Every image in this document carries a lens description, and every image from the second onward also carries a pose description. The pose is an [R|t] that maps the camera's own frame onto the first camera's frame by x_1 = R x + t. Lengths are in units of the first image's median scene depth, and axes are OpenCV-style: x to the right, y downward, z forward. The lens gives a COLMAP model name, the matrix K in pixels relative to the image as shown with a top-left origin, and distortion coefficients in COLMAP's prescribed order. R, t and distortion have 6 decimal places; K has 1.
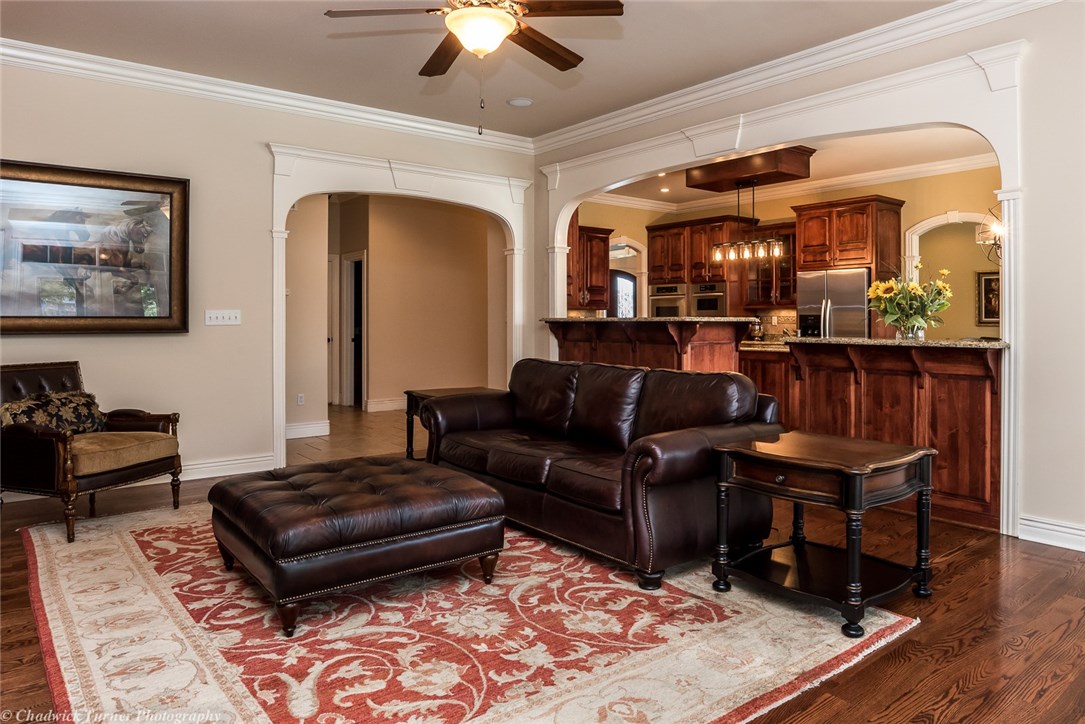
lens RADIAL K [[710.0, 0, 575.3], [0, 710.0, 318.1], [0, 0, 1]] dist [-0.044181, -0.000137]
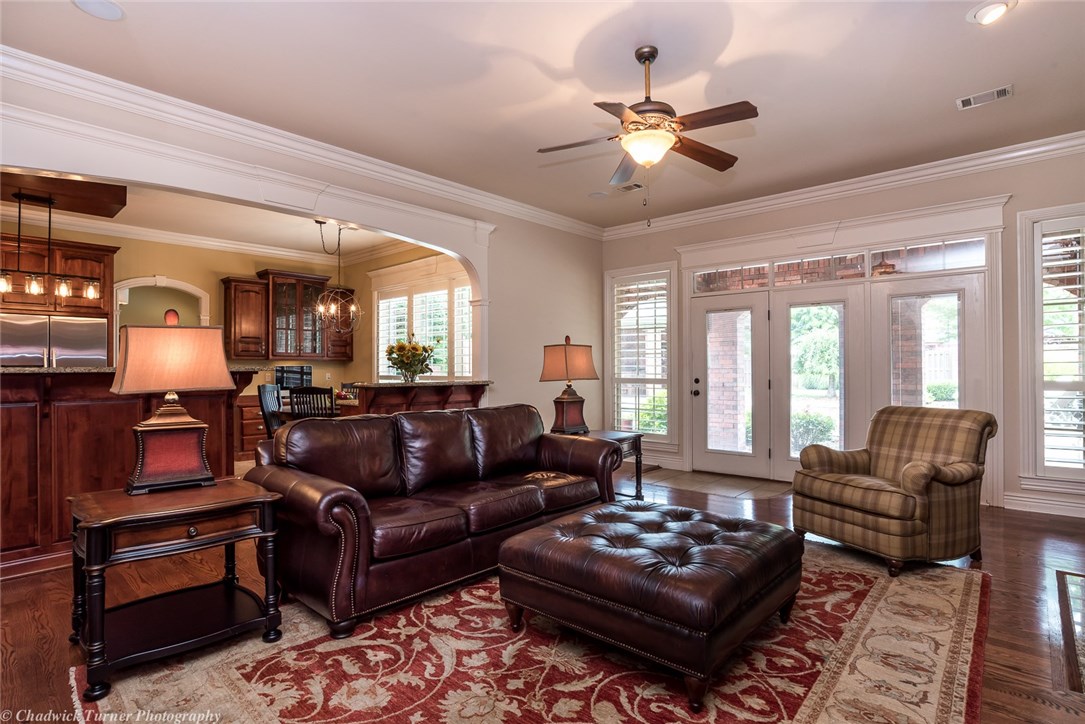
lens RADIAL K [[555.9, 0, 543.7], [0, 555.9, 363.2], [0, 0, 1]] dist [-0.023790, -0.000202]
pose [[-0.155479, 0.006000, 0.987821, -1.301078], [-0.002104, 0.999977, -0.006405, -0.000752], [-0.987837, -0.003074, -0.155462, 1.559892]]
